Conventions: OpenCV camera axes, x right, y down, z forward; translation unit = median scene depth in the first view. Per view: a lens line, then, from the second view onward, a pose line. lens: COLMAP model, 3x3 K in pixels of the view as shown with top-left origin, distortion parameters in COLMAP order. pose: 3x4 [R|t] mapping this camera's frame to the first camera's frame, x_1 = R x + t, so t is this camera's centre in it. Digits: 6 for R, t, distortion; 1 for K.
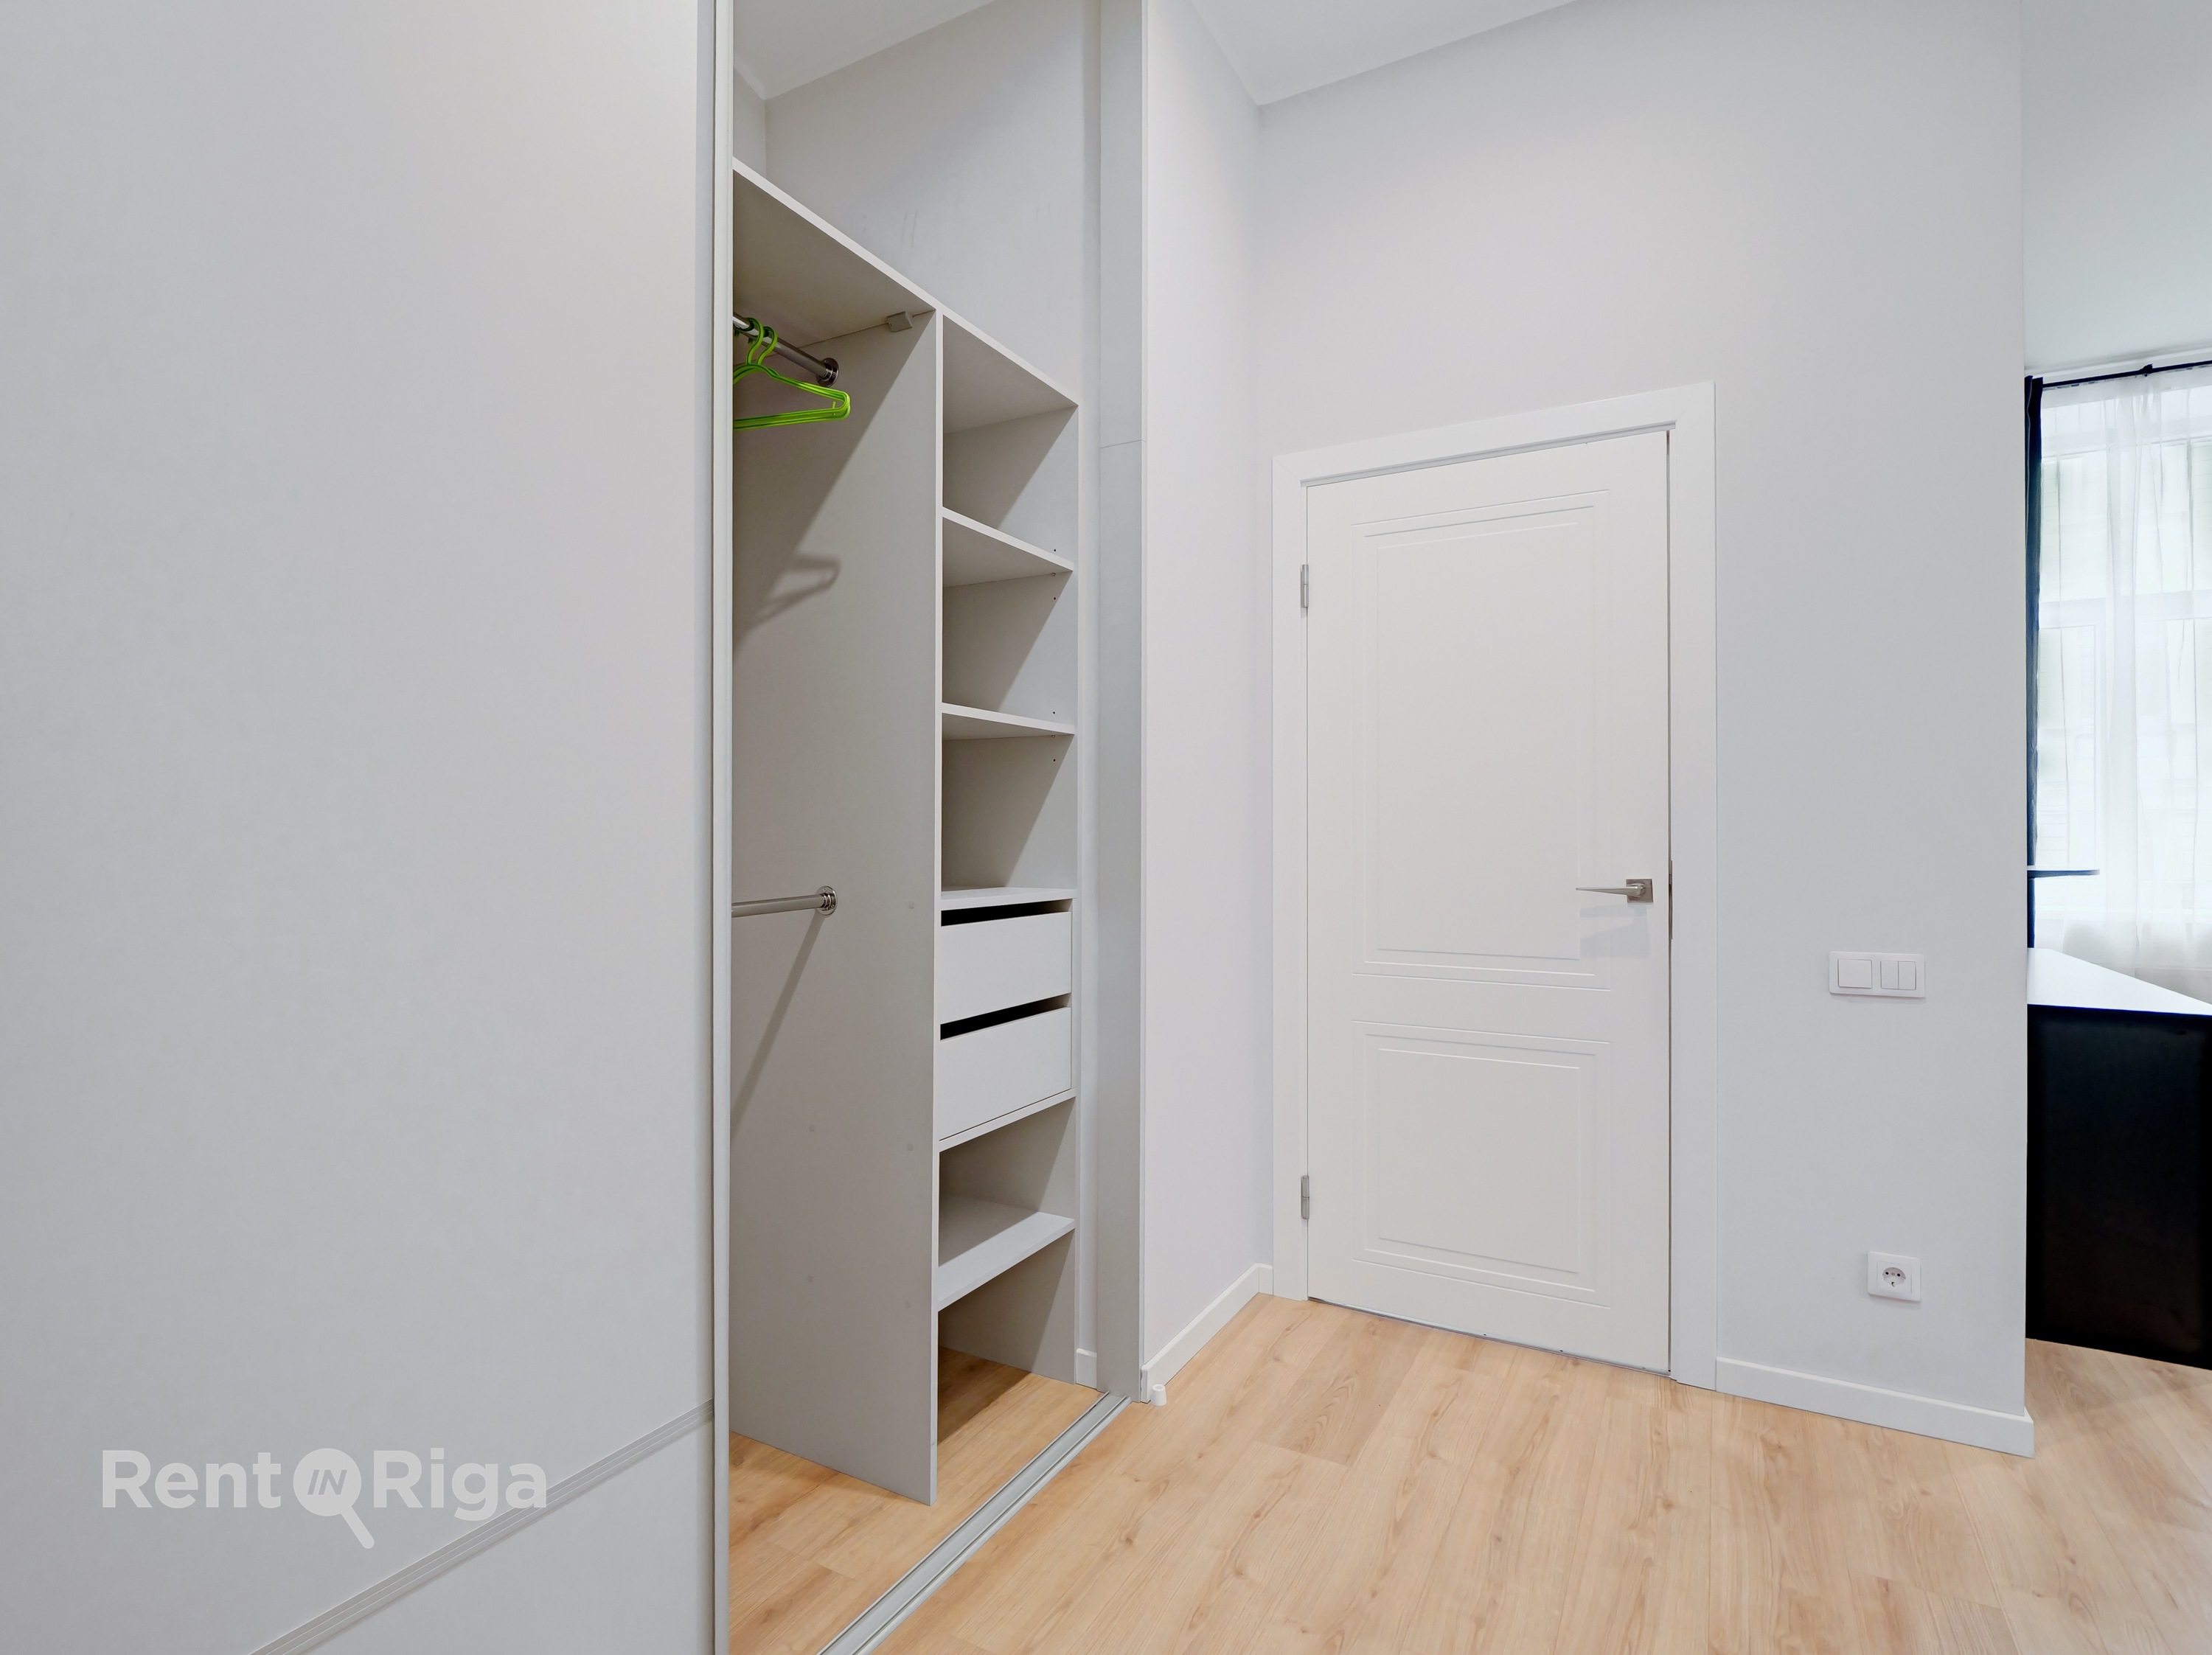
lens RADIAL K [[1038.6, 0, 1106.0], [0, 1038.6, 827.5], [0, 0, 1]] dist [-0.005555, -0.001093]
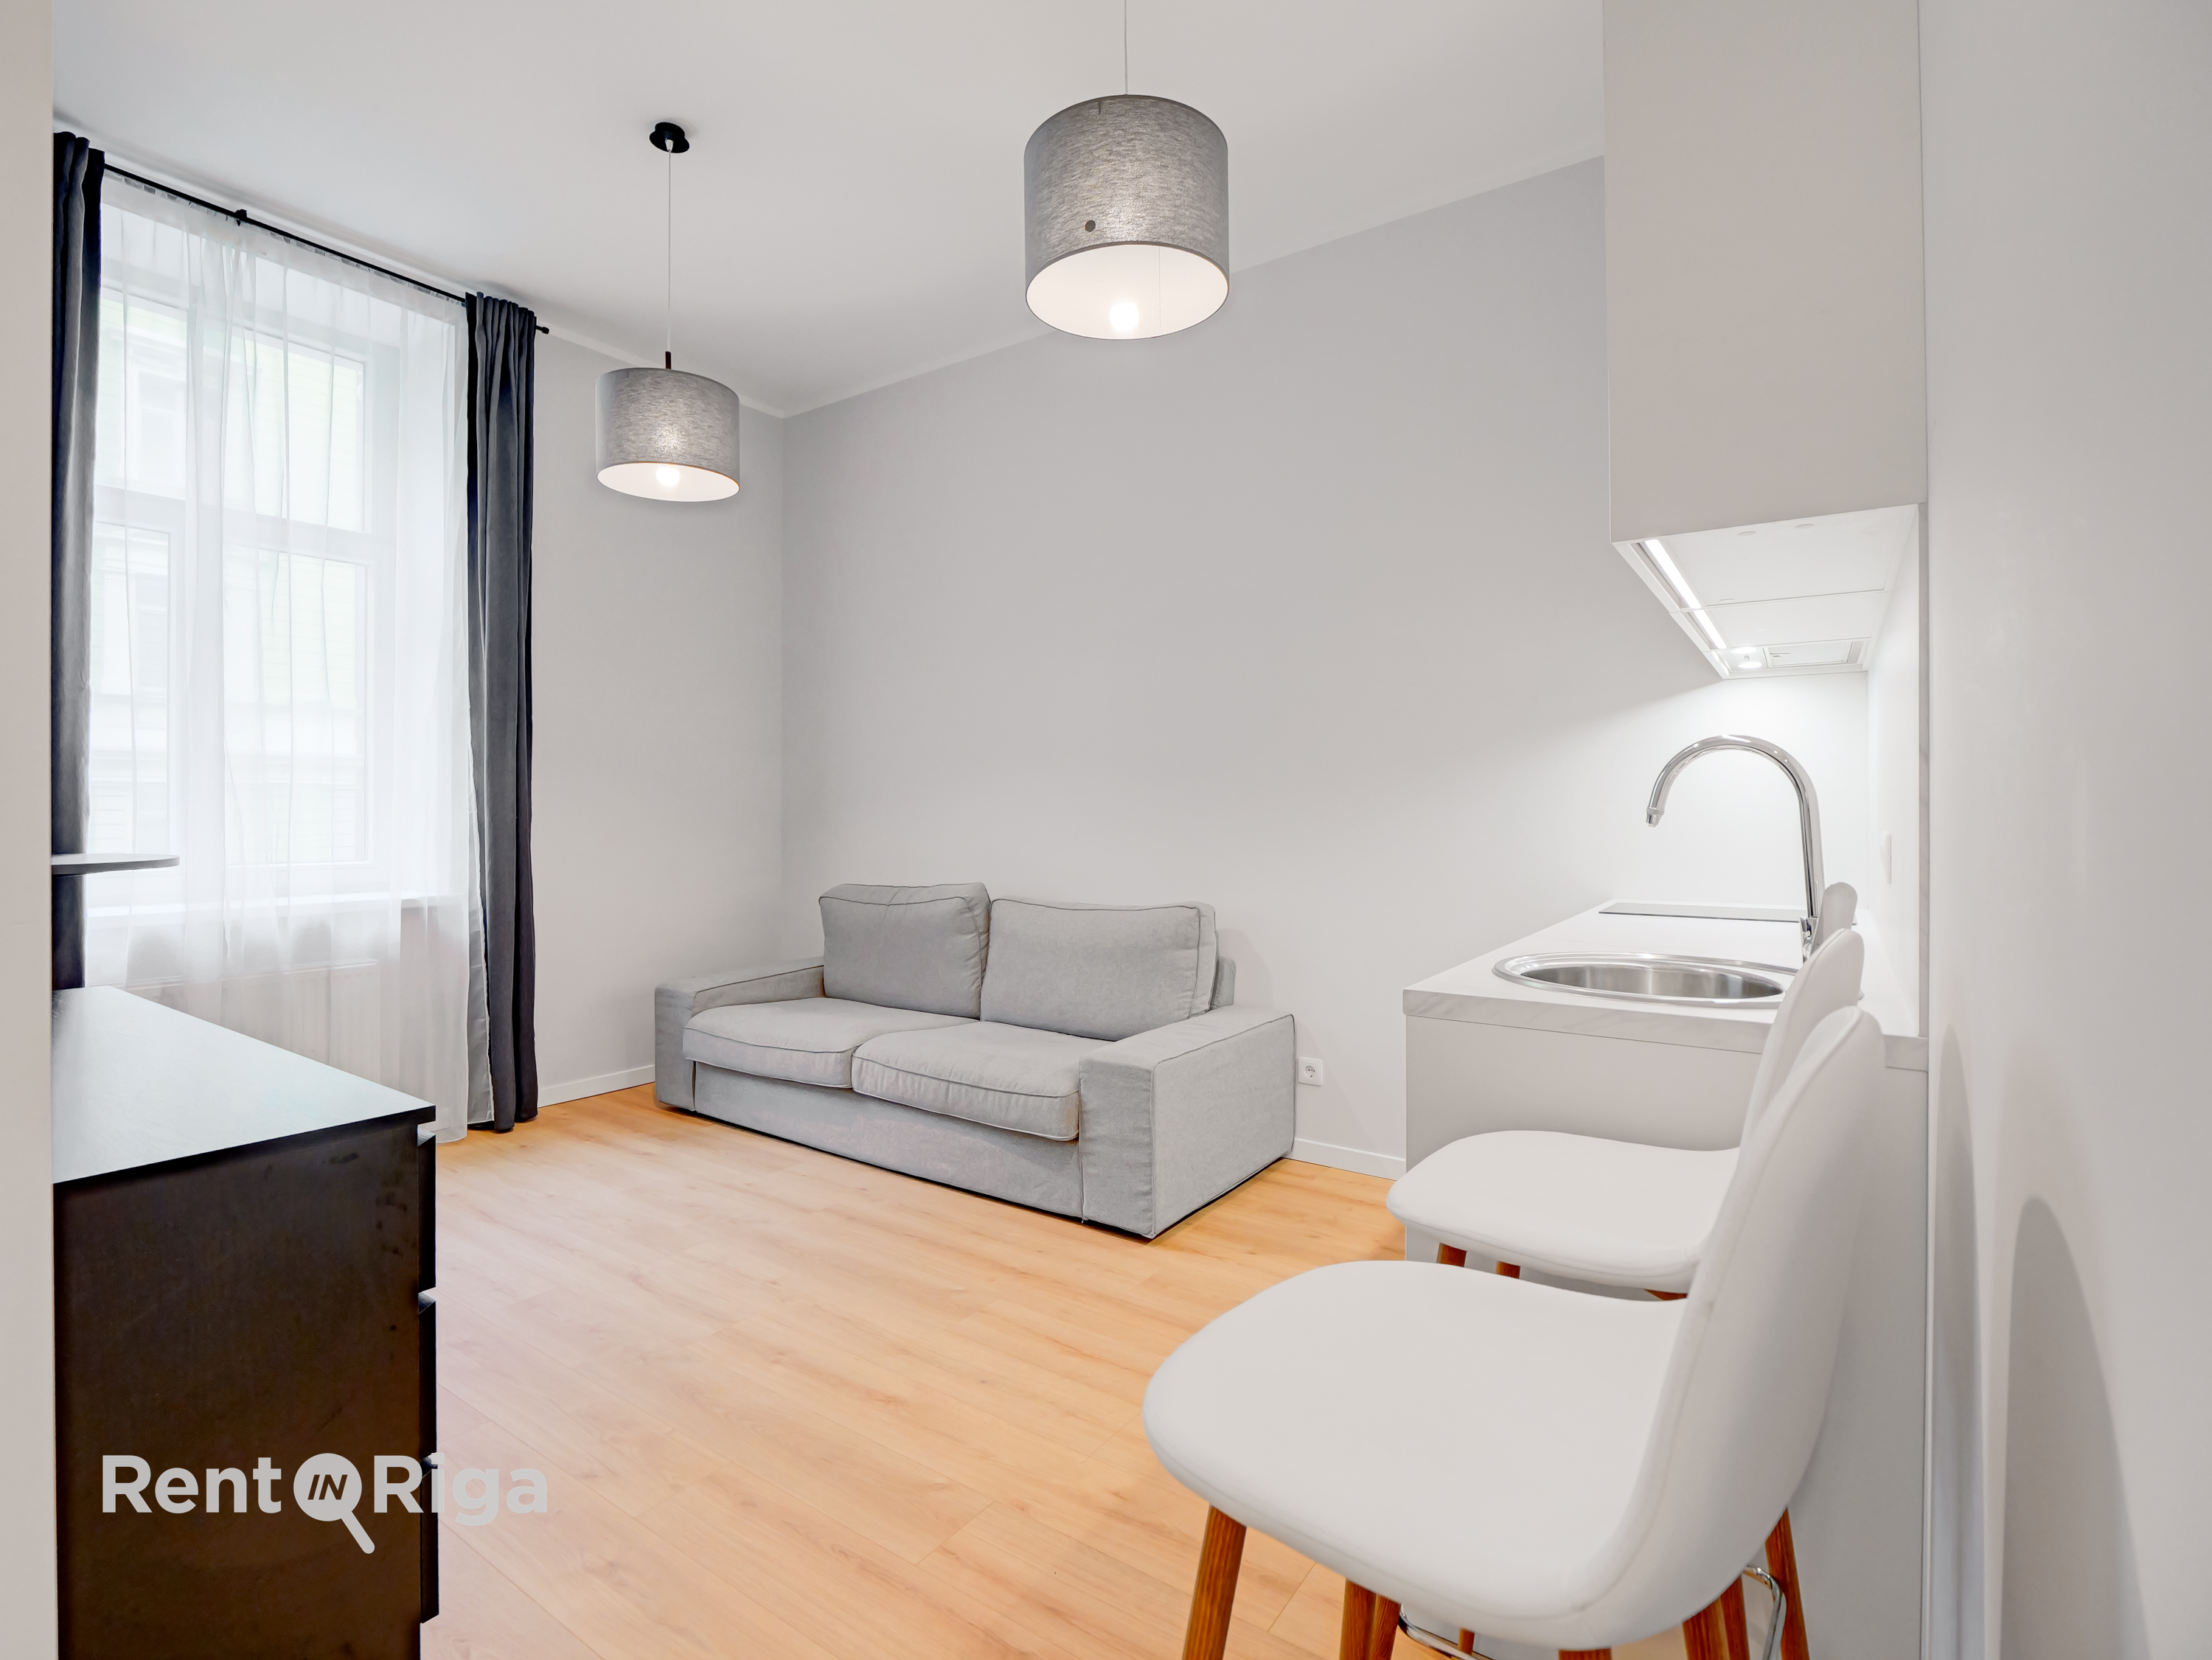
lens RADIAL K [[1037.2, 0, 1103.5], [0, 1037.2, 798.7], [0, 0, 1]] dist [-0.002927, -0.000393]
pose [[0.079672, 0.012291, 0.996745, 0.483897], [0.009105, 0.999873, -0.013058, 0.029264], [-0.996780, 0.010115, 0.079550, 0.488643]]
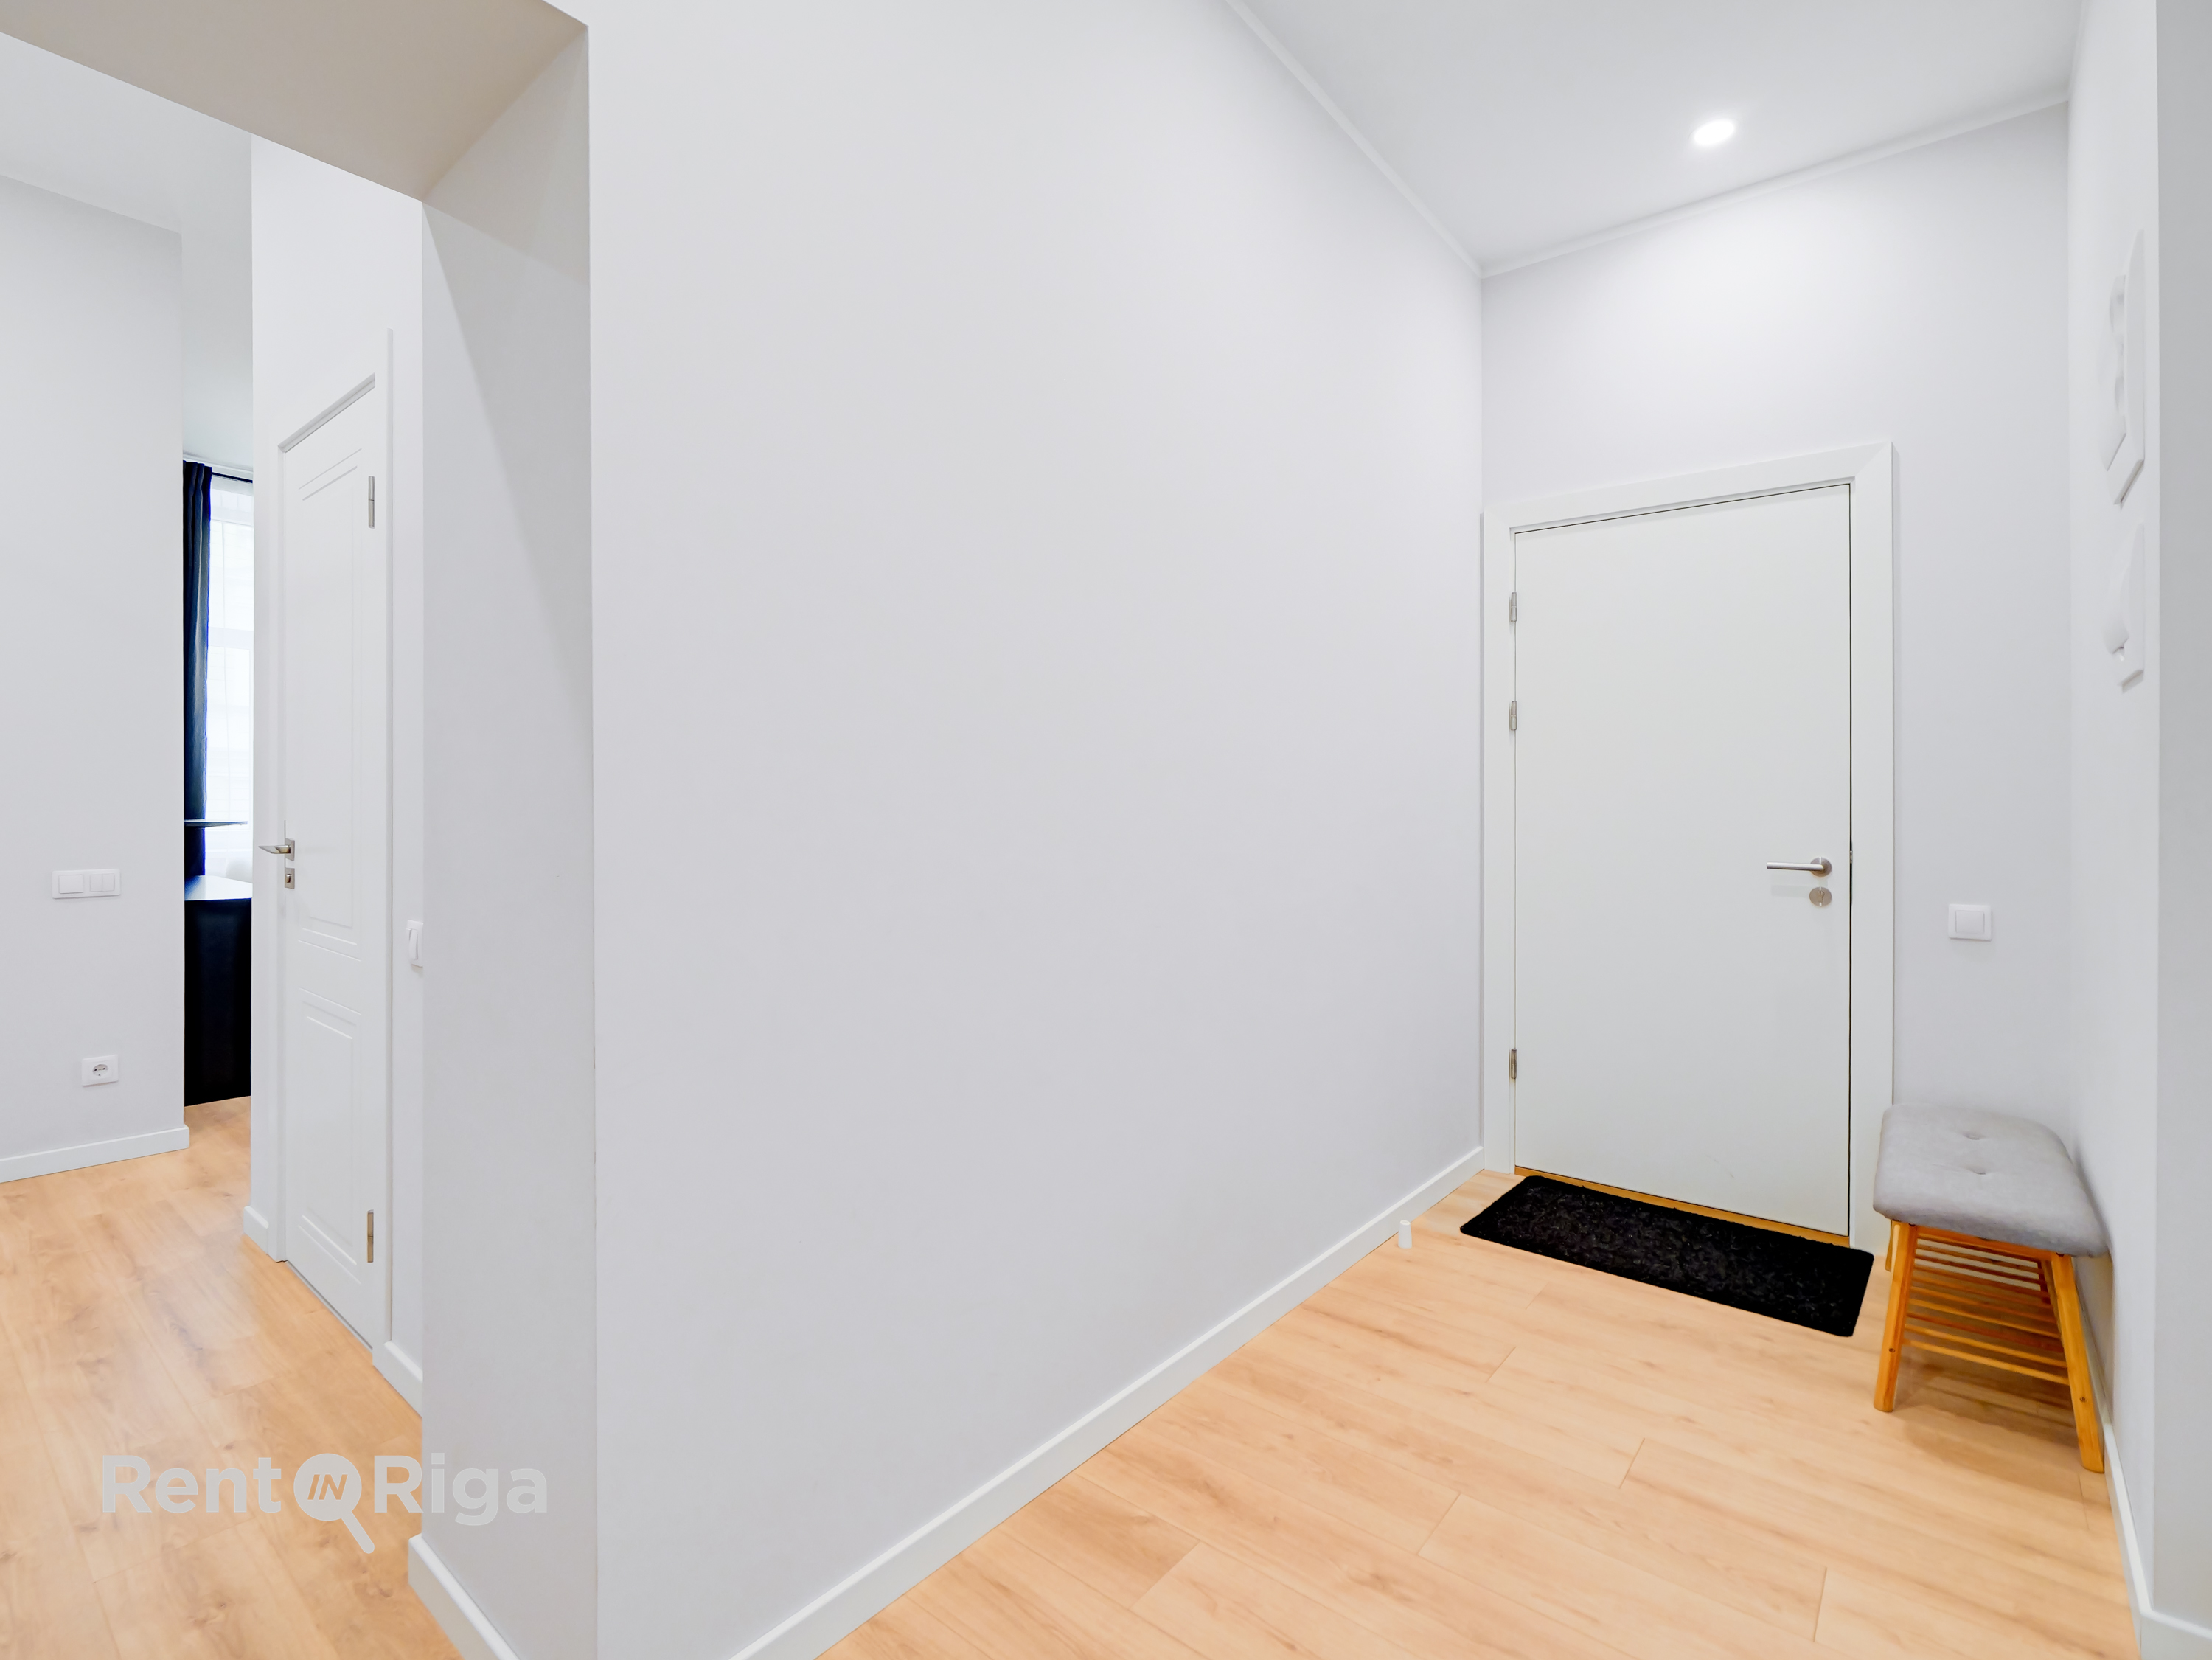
lens RADIAL K [[1037.4, 0, 1103.5], [0, 1037.4, 798.7], [0, 0, 1]] dist [-0.002927, -0.000393]
pose [[0.139082, -0.005041, 0.990268, -0.557215], [-0.004717, 0.999972, 0.005753, -0.005086], [-0.990270, -0.005471, 0.139055, -0.699703]]
